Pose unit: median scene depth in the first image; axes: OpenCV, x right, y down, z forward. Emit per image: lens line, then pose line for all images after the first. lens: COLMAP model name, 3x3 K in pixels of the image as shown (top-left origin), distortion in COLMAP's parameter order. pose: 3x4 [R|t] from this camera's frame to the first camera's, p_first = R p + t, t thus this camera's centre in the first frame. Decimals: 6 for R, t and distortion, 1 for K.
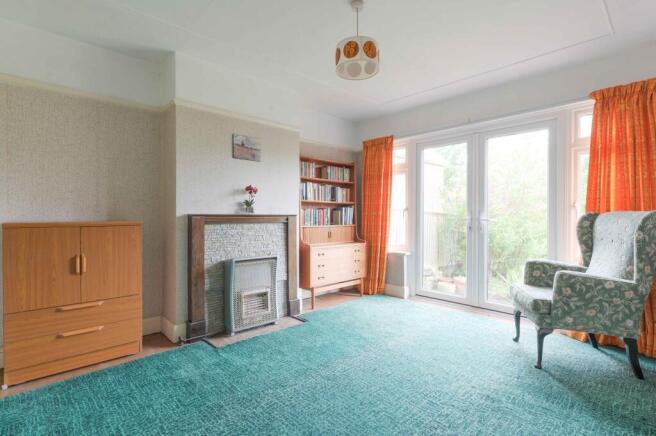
lens RADIAL K [[321.4, 0, 328.0], [0, 321.4, 218.0], [0, 0, 1]] dist [0.000140, 0.000061]
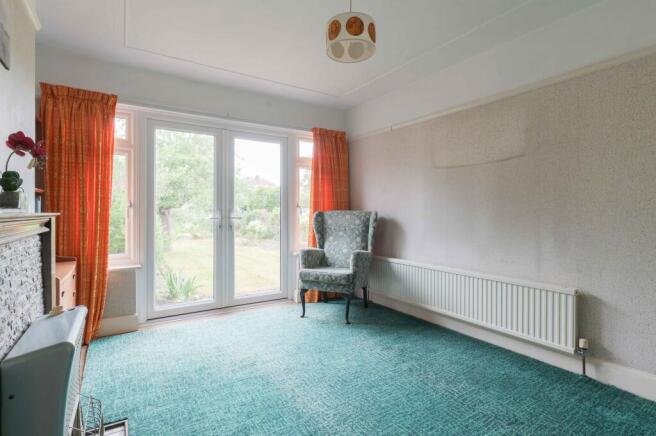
lens RADIAL K [[328.9, 0, 327.8], [0, 328.9, 212.2], [0, 0, 1]] dist [-0.002121, -0.000193]
pose [[0.174272, -0.001511, 0.984696, -0.482429], [0.010517, 0.999945, -0.000327, -0.008298], [-0.984641, 0.010413, 0.174278, 0.535751]]
